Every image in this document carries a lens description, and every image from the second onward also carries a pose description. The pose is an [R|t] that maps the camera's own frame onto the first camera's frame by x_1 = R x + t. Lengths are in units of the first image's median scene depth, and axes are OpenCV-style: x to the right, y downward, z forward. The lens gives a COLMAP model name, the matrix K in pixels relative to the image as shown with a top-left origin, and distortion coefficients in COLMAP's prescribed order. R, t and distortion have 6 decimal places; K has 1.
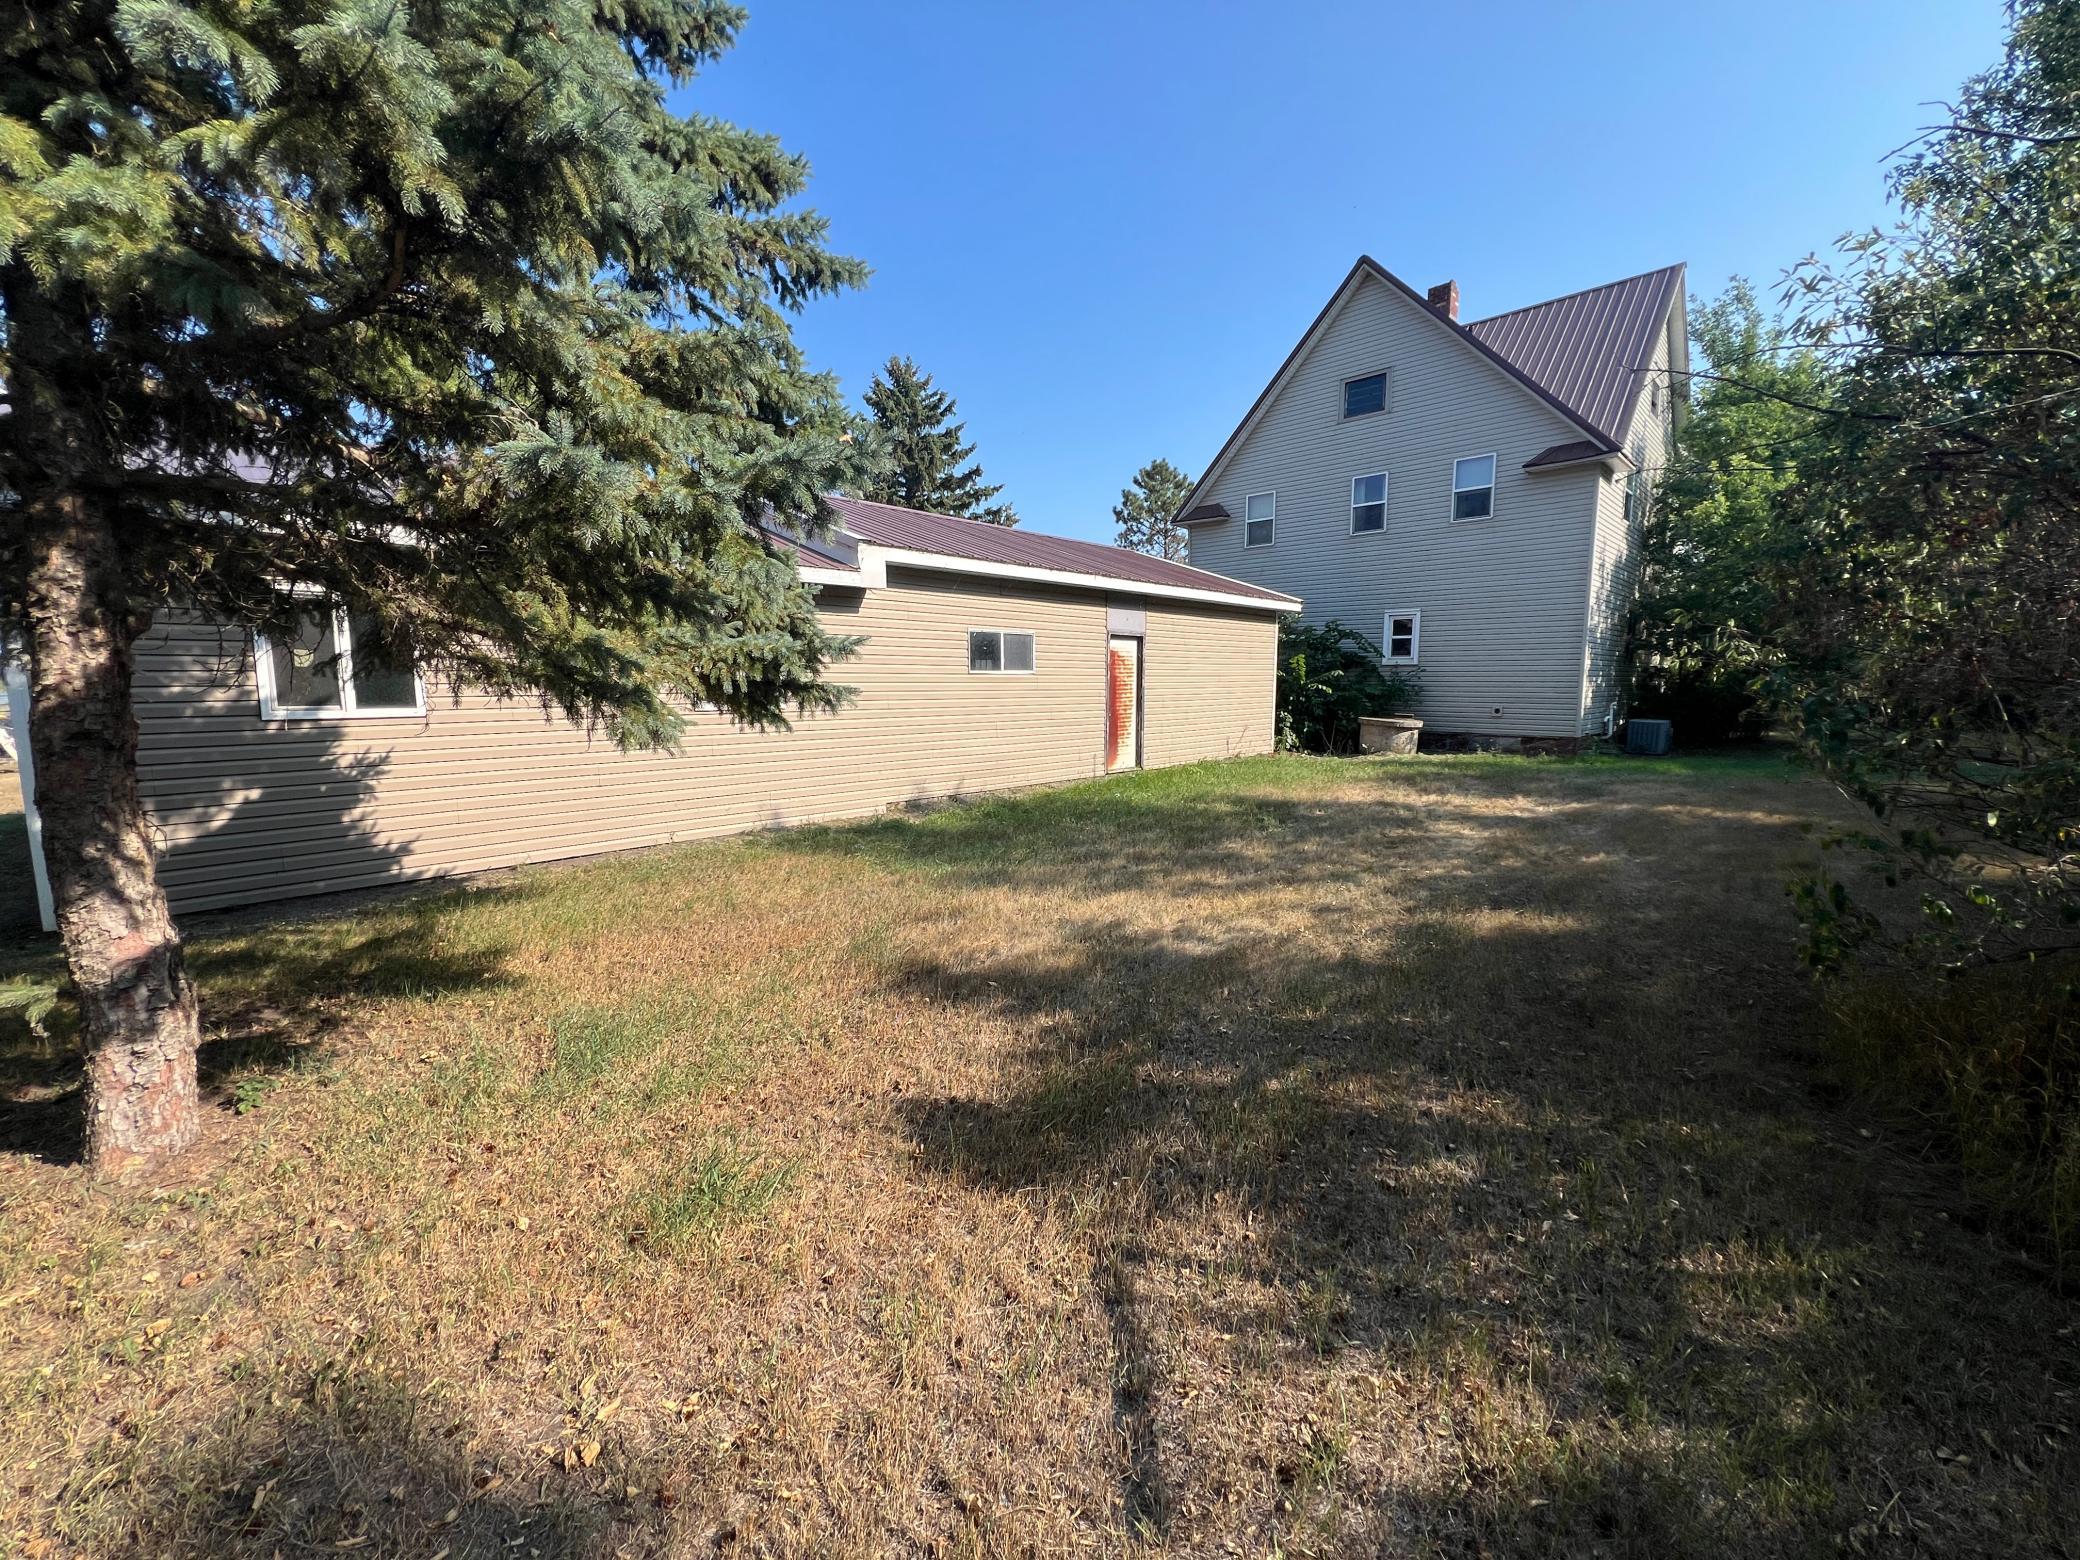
lens RADIAL K [[843.9, 0, 1040.0], [0, 843.9, 780.0], [0, 0, 1]] dist [0.001632, -0.000127]
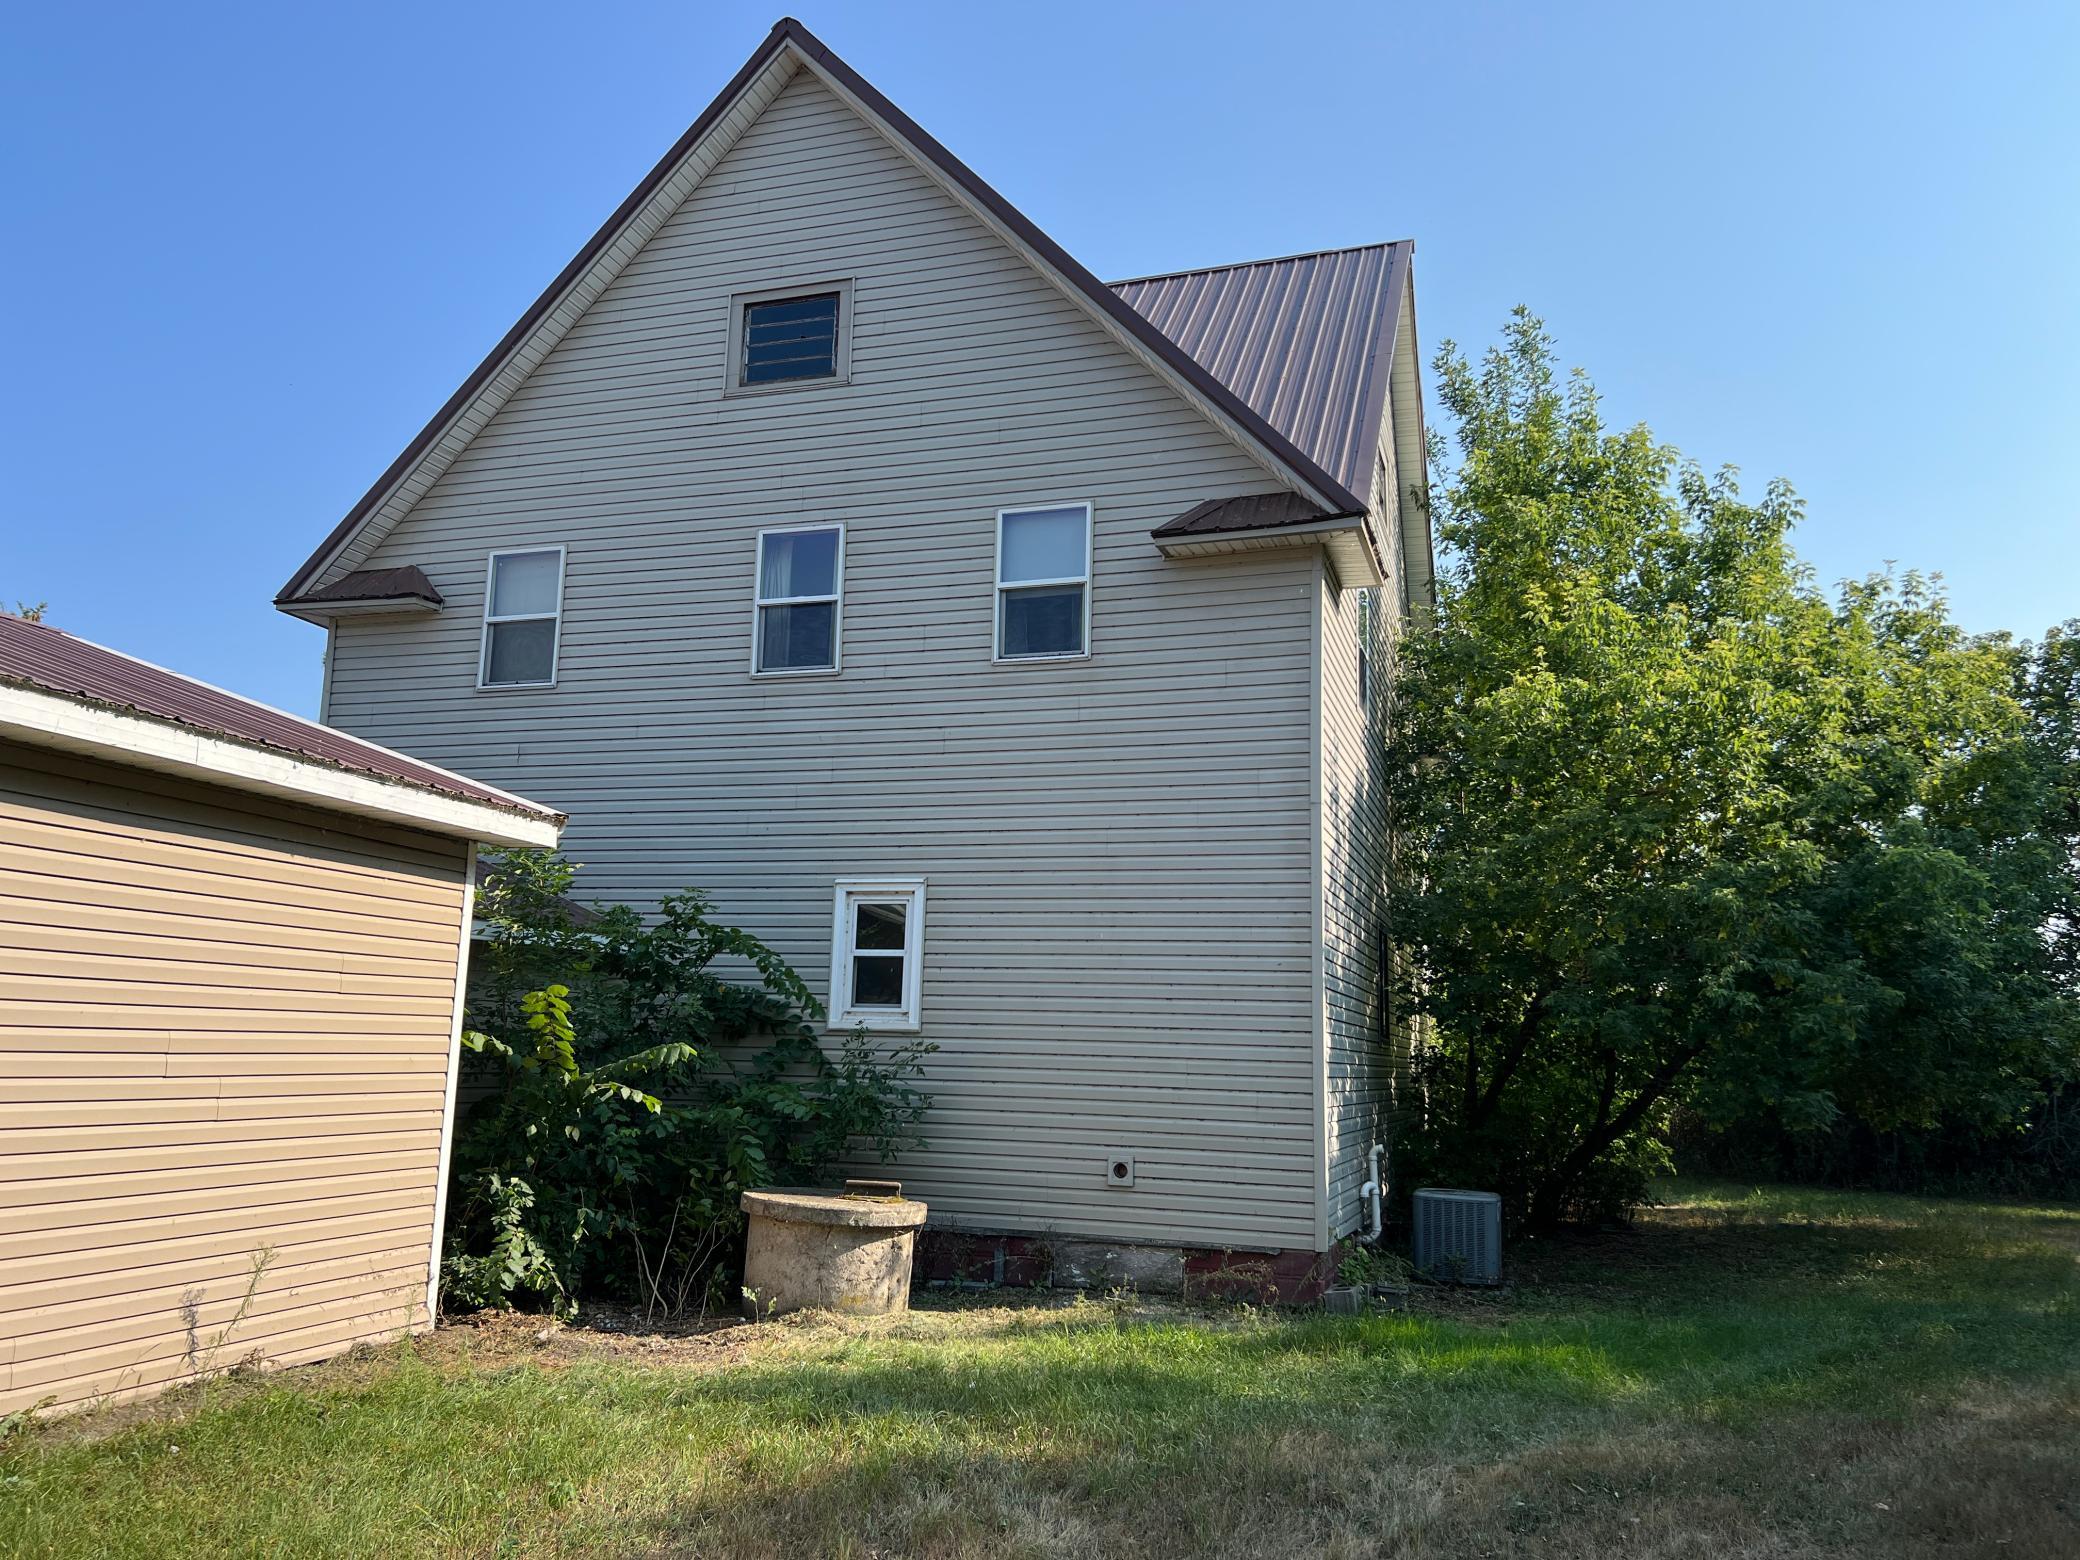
lens RADIAL K [[1580.0, 0, 1040.0], [0, 1580.0, 780.0], [0, 0, 1]] dist [0.026706, -0.000747]
pose [[0.894654, 0.100083, 0.435406, 0.202239], [0.026555, 0.960949, -0.275449, -0.056430], [-0.445970, 0.257994, 0.857059, 0.397524]]
